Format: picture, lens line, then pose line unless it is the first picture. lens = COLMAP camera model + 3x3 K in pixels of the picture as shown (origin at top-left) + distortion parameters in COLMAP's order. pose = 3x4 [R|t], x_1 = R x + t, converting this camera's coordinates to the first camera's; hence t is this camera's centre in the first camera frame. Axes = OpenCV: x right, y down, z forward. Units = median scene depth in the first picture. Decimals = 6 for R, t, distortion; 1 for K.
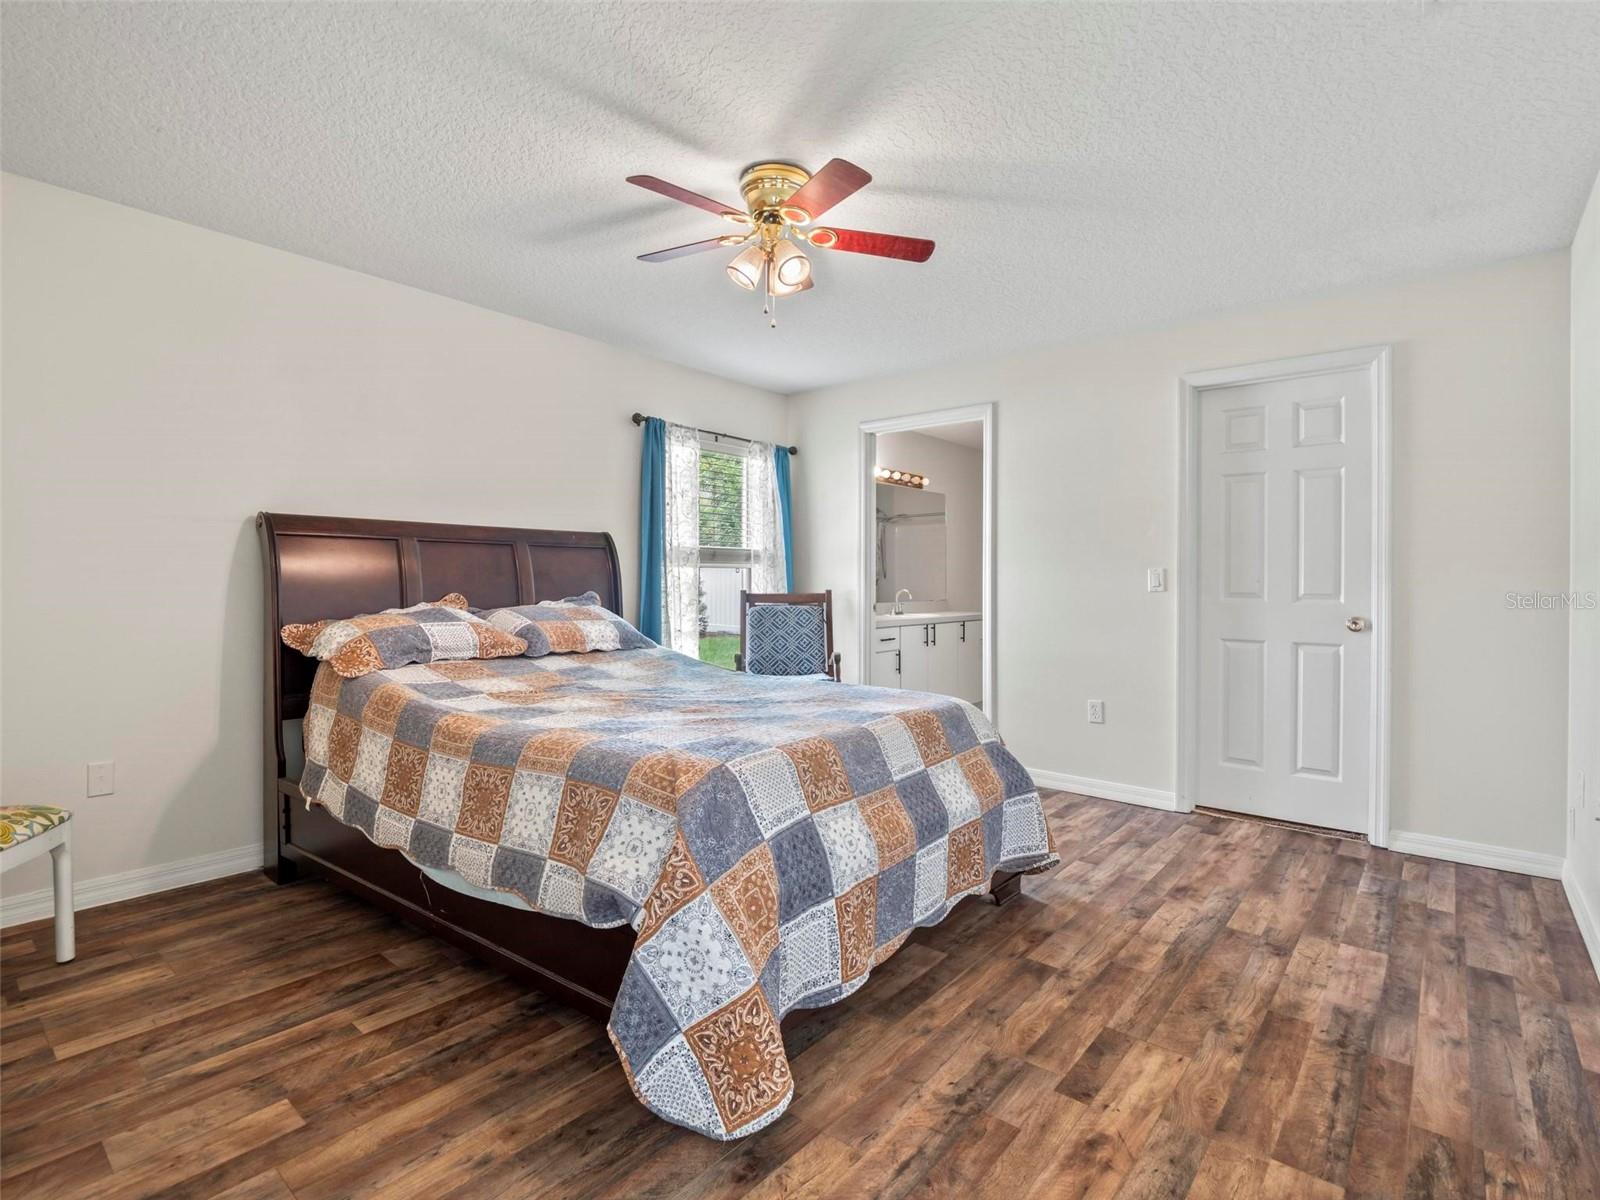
lens RADIAL K [[781.2, 0, 793.5], [0, 781.2, 588.4], [0, 0, 1]] dist [-0.015057, -0.002704]
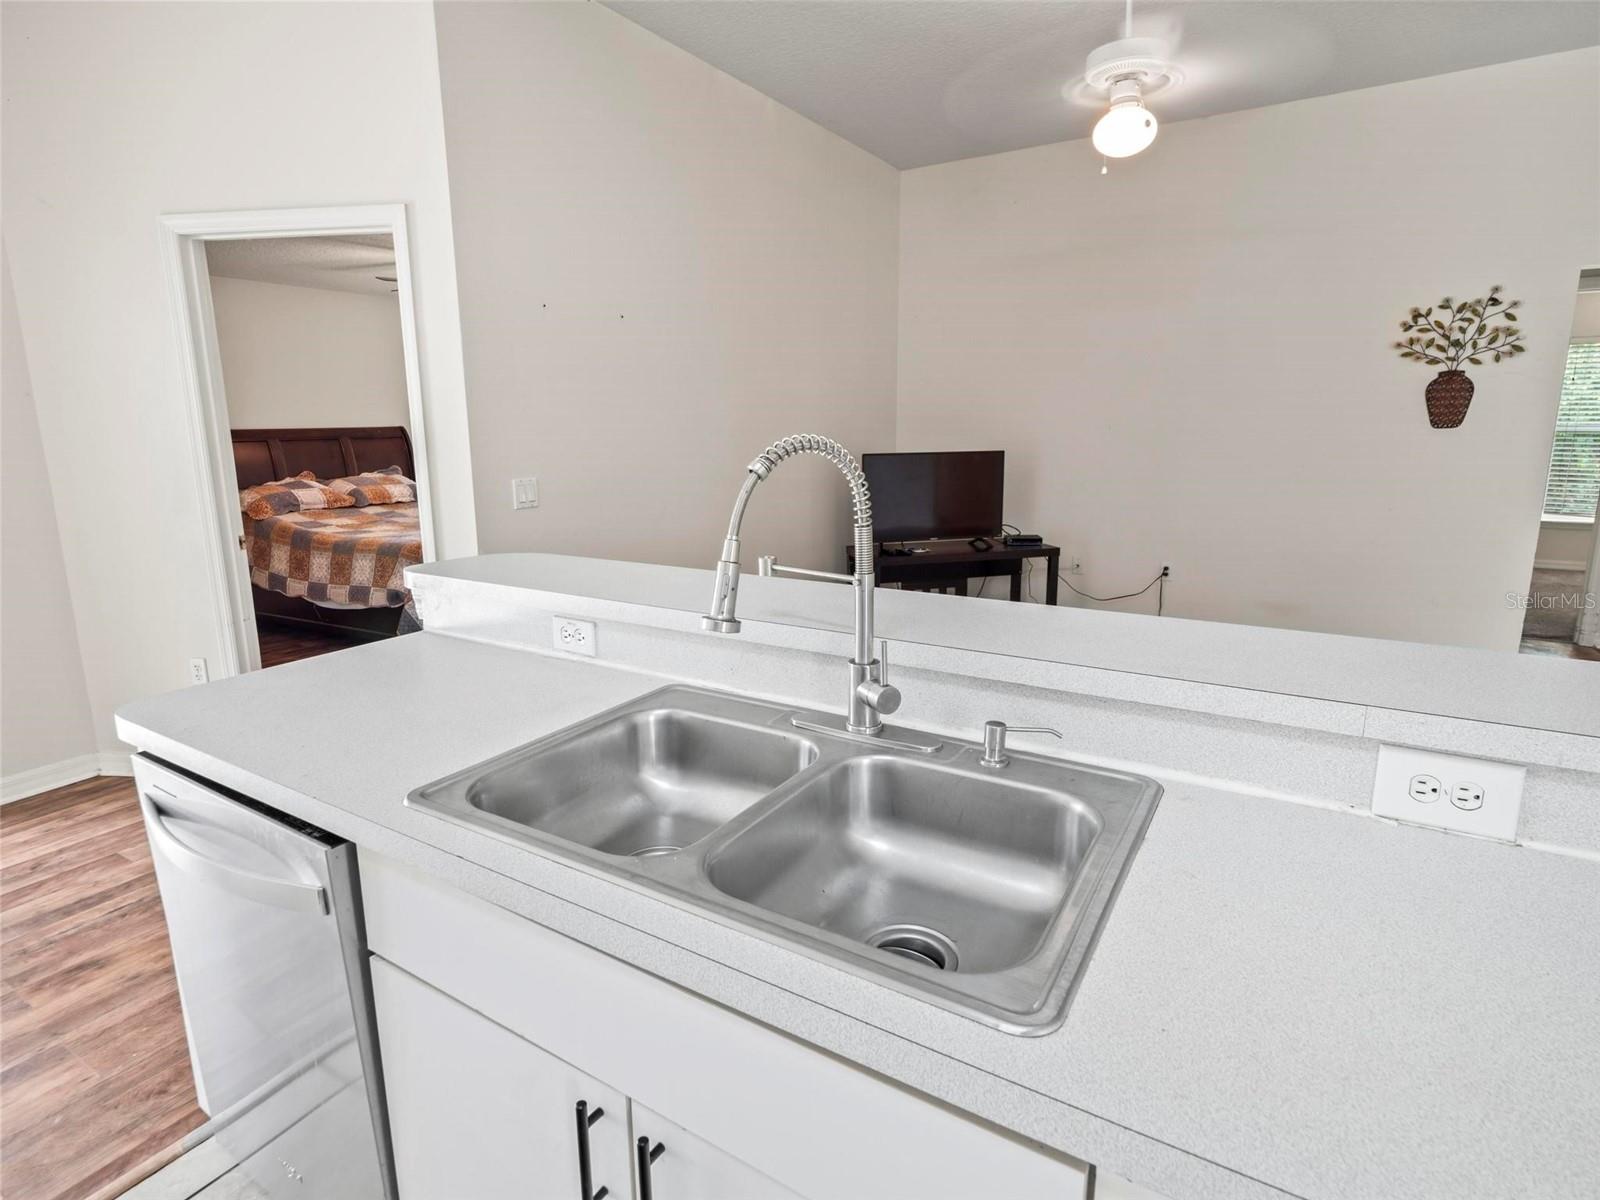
lens RADIAL K [[860.8, 0, 802.2], [0, 860.8, 596.2], [0, 0, 1]] dist [-0.007728, 0.003143]
pose [[0.989884, -0.044626, 0.134682, 0.401618], [0.017607, 0.980548, 0.195486, -0.079181], [-0.140786, -0.191137, 0.971415, -1.109256]]
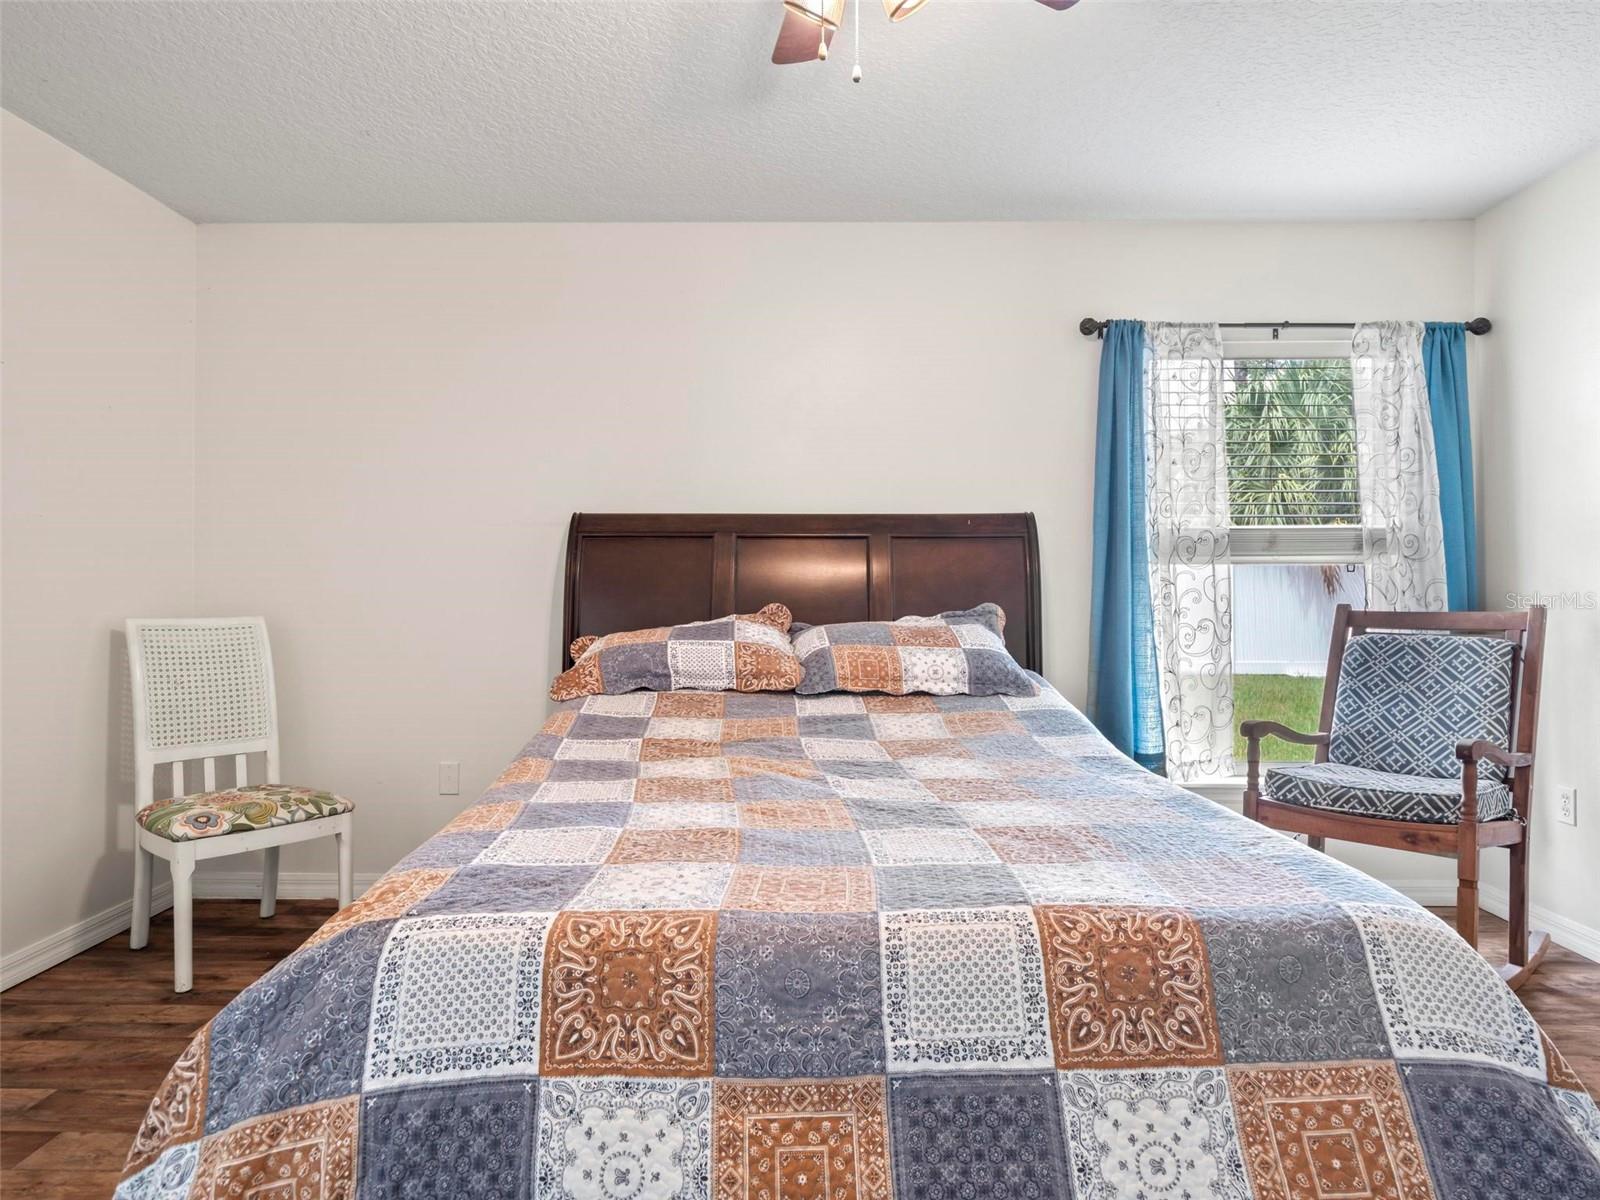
lens RADIAL K [[966.3, 0, 799.6], [0, 966.3, 594.7], [0, 0, 1]] dist [0.003985, -0.002653]
pose [[0.630290, 0.002474, -0.776356, 0.348500], [-0.006047, 0.999980, -0.001723, -0.000763], [0.776337, 0.005780, 0.630292, 0.455776]]
